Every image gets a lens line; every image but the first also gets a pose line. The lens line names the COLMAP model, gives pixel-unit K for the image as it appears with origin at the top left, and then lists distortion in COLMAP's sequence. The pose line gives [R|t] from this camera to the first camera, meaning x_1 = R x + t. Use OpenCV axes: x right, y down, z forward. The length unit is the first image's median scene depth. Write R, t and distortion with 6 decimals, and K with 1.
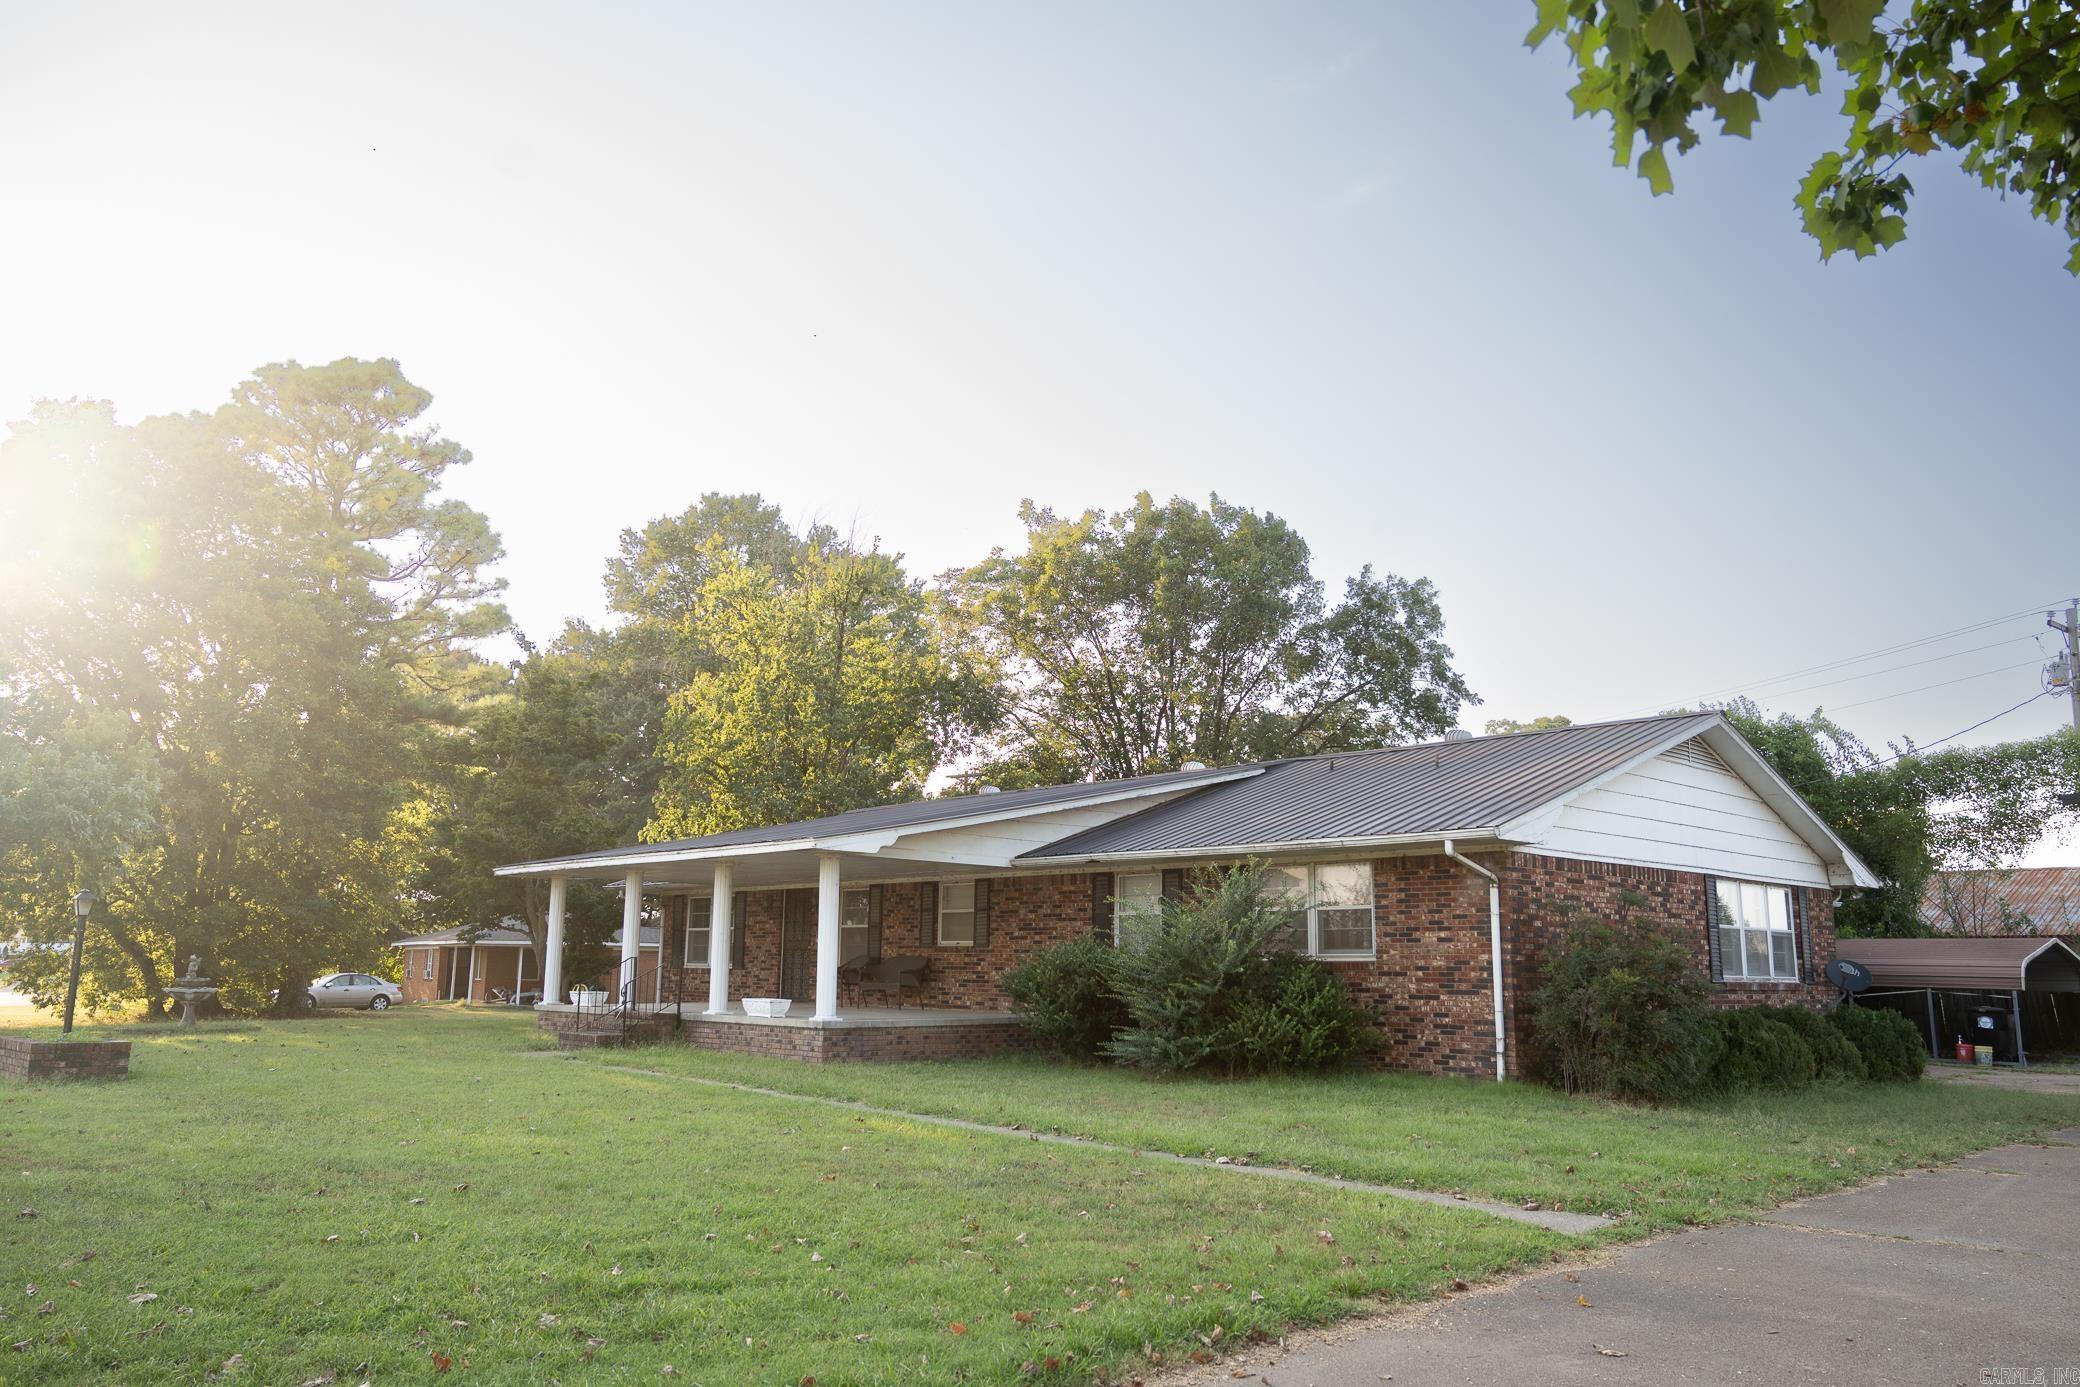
lens RADIAL K [[1483.7, 0, 1040.0], [0, 1483.7, 693.5], [0, 0, 1]] dist [-0.011721, 0.010161]
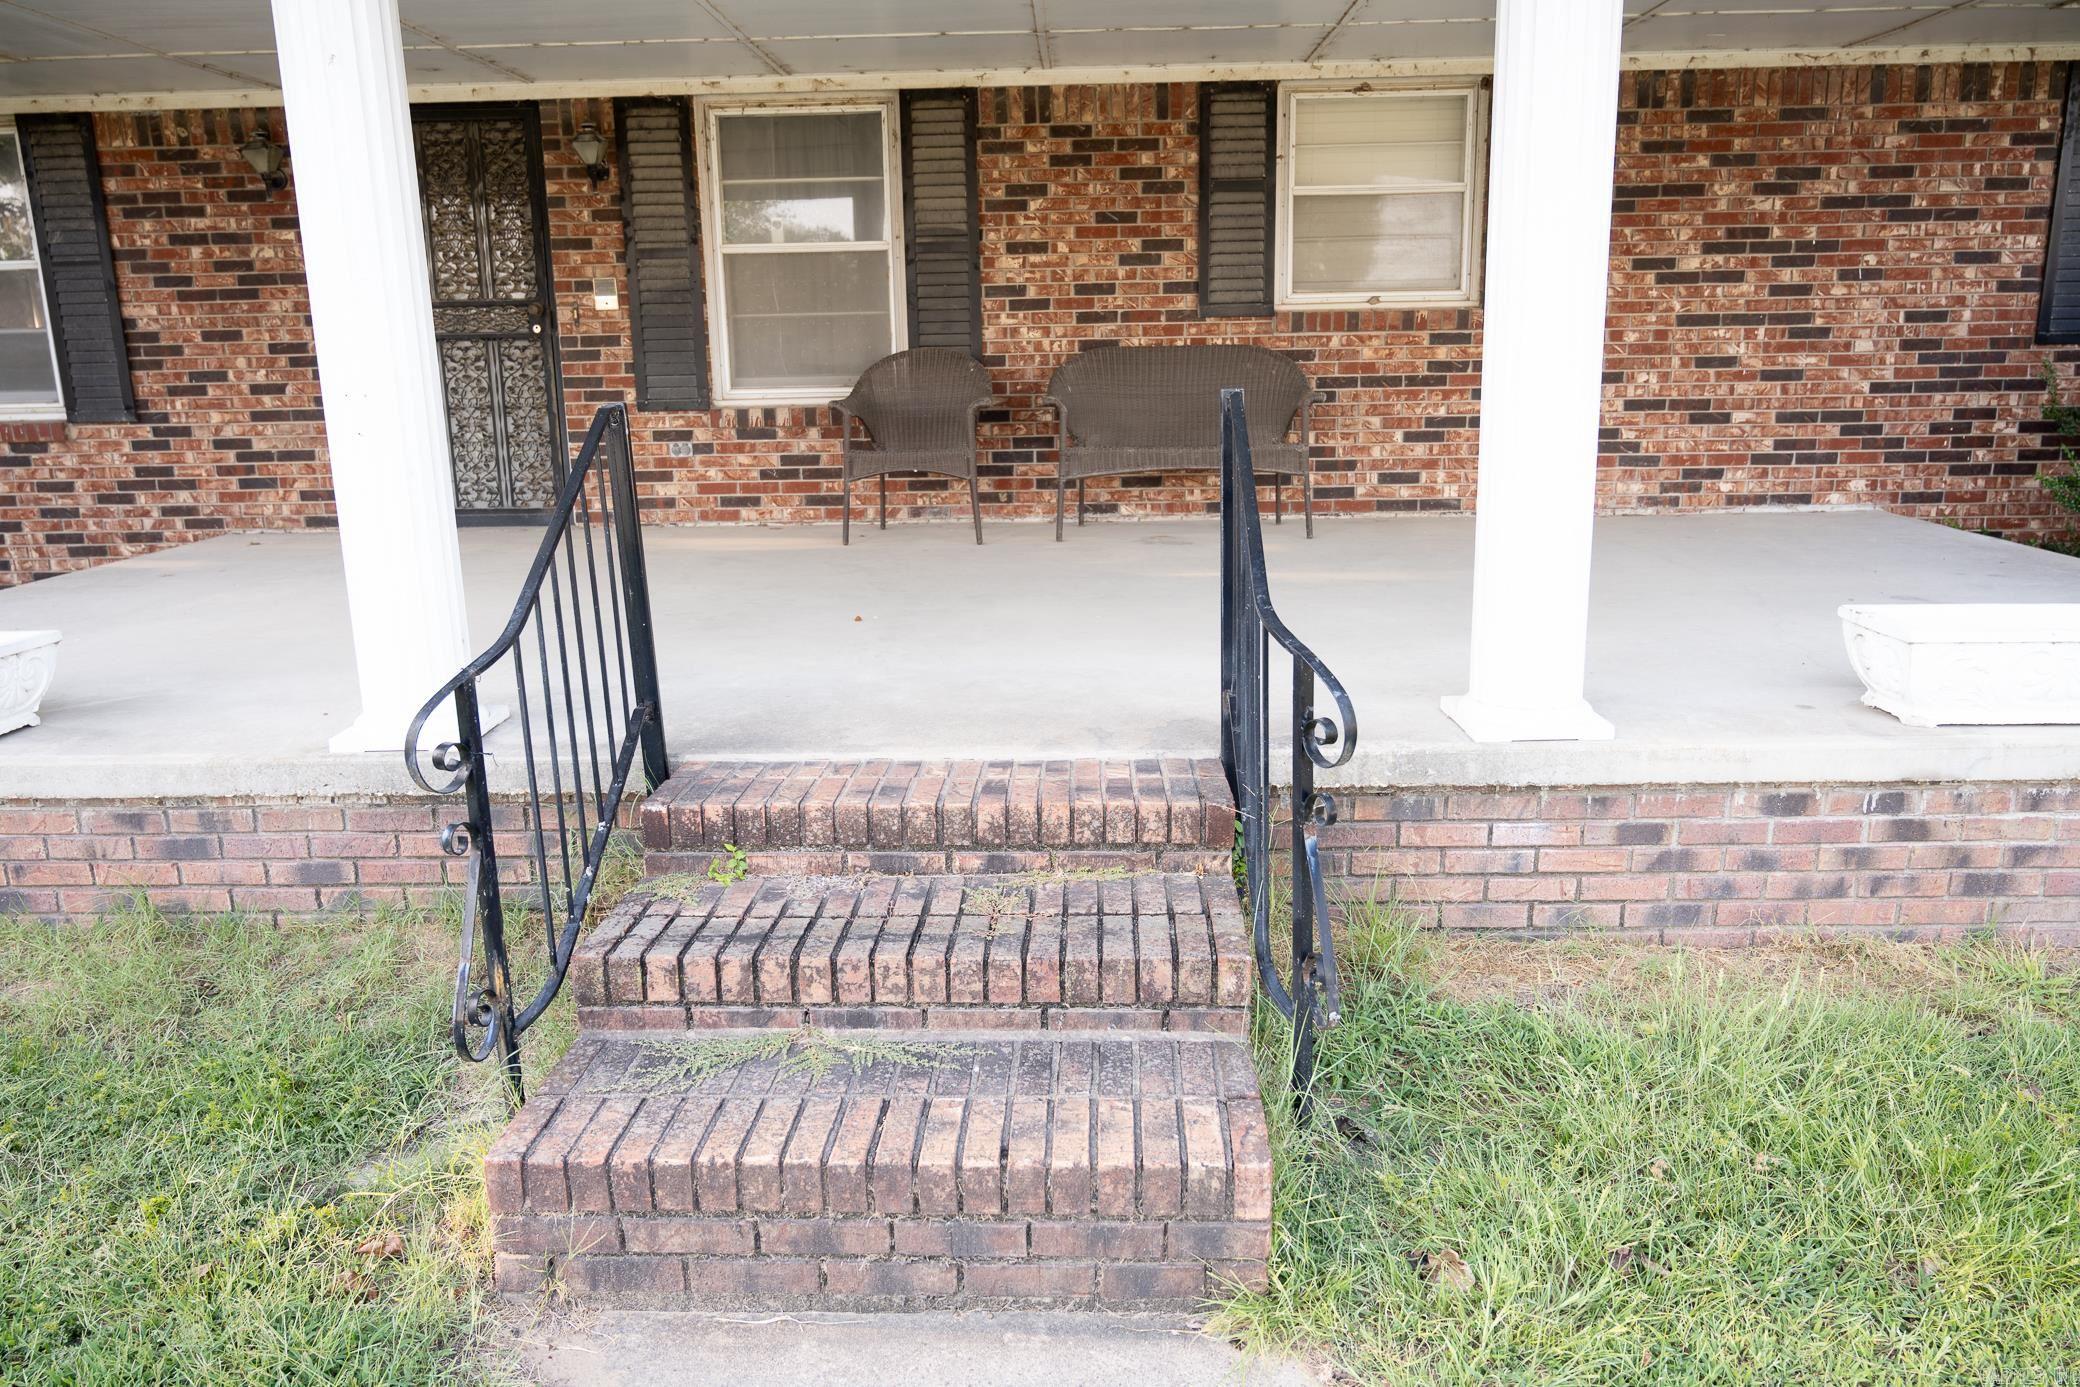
lens RADIAL K [[1493.0, 0, 1035.5], [0, 1493.0, 689.9], [0, 0, 1]] dist [-0.011884, 0.008294]
pose [[0.707571, -0.184350, 0.682172, -0.323801], [-0.101601, 0.928800, 0.356381, 0.138990], [-0.699300, -0.321474, 0.638462, 0.816725]]
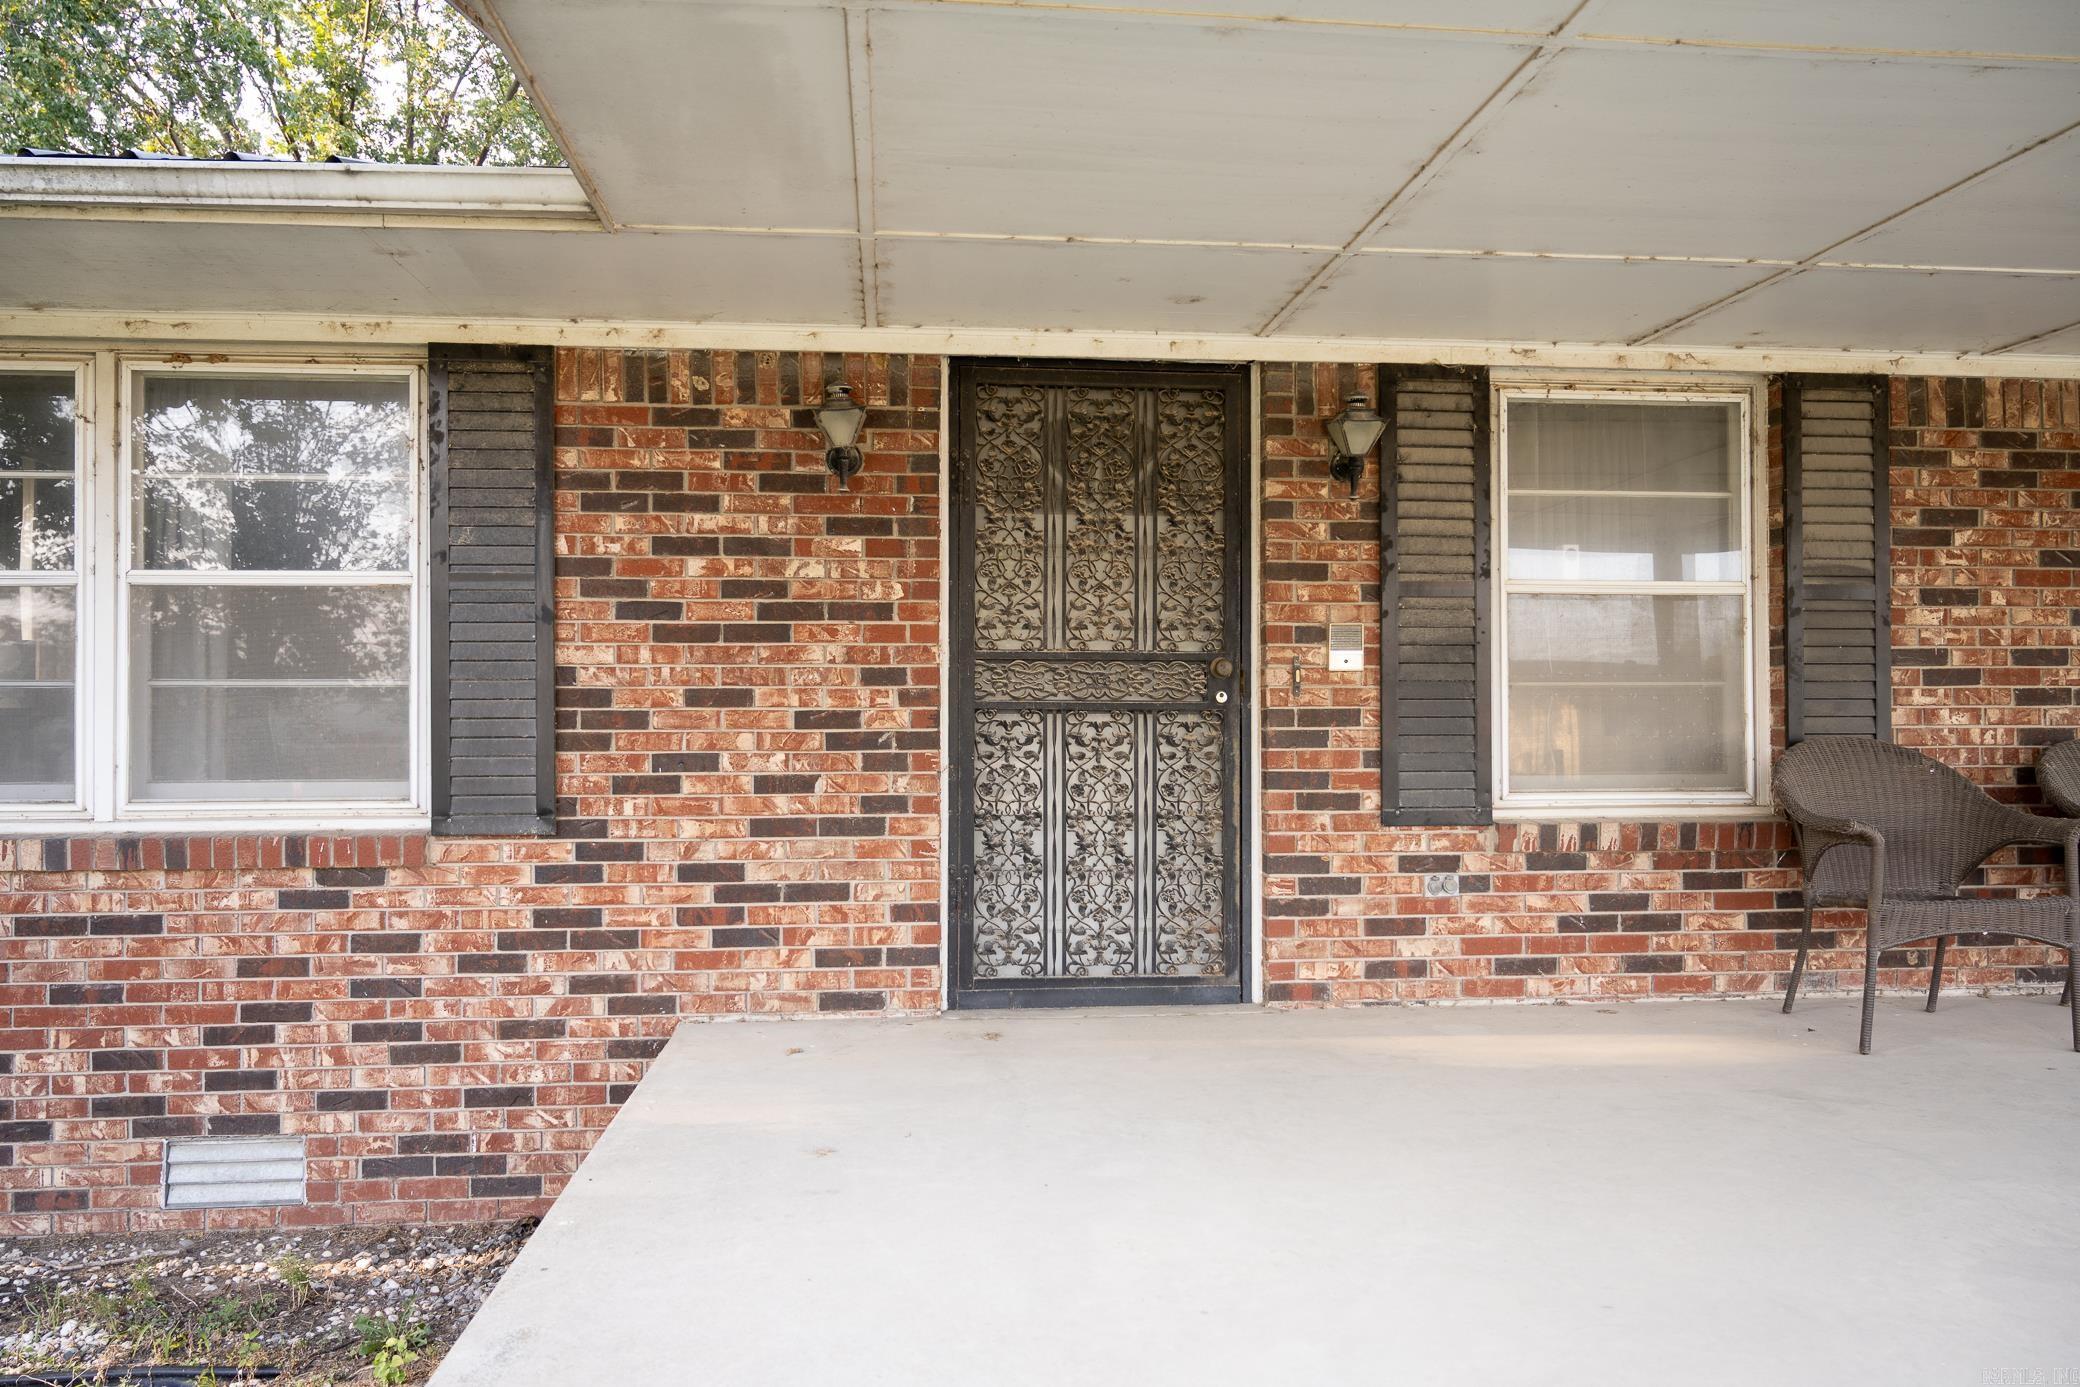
lens RADIAL K [[1483.7, 0, 1040.0], [0, 1483.7, 693.5], [0, 0, 1]] dist [-0.011721, 0.010161]
pose [[0.609347, -0.005245, 0.792886, -0.343658], [-0.135764, 0.984520, 0.110850, 0.170912], [-0.781194, -0.175192, 0.599203, 1.010487]]
